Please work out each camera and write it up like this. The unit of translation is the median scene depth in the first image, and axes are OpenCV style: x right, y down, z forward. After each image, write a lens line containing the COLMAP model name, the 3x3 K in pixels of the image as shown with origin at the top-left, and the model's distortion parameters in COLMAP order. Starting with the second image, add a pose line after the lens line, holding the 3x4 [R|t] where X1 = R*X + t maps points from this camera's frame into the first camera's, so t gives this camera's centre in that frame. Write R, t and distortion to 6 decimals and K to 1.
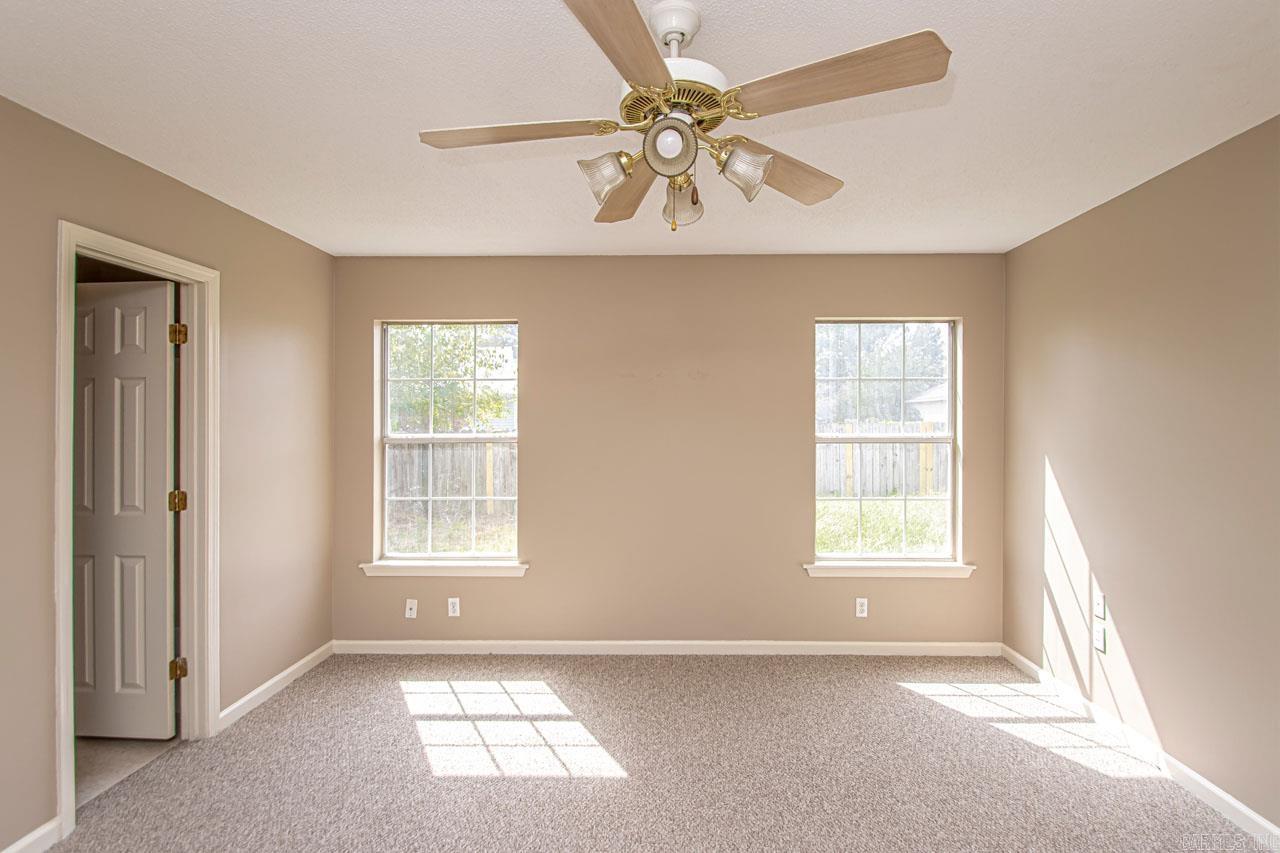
lens RADIAL K [[602.0, 0, 655.6], [0, 602.0, 424.0], [0, 0, 1]] dist [0.022809, -0.021989]
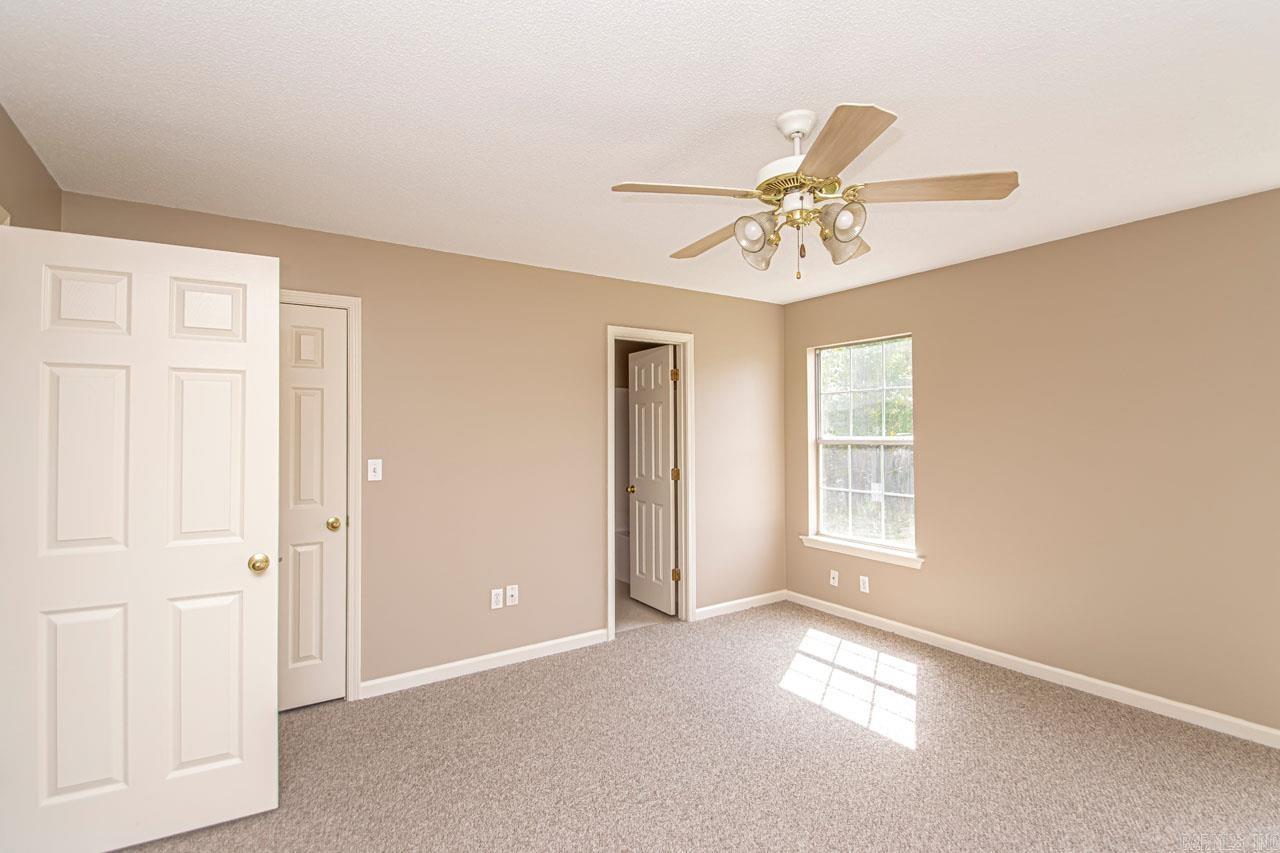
lens RADIAL K [[593.2, 0, 658.3], [0, 593.2, 425.3], [0, 0, 1]] dist [-0.000362, -0.009440]
pose [[0.590089, -0.003489, -0.807330, 0.406062], [-0.000024, 0.999991, -0.004339, -0.001588], [0.807338, 0.002580, 0.590084, -0.007414]]
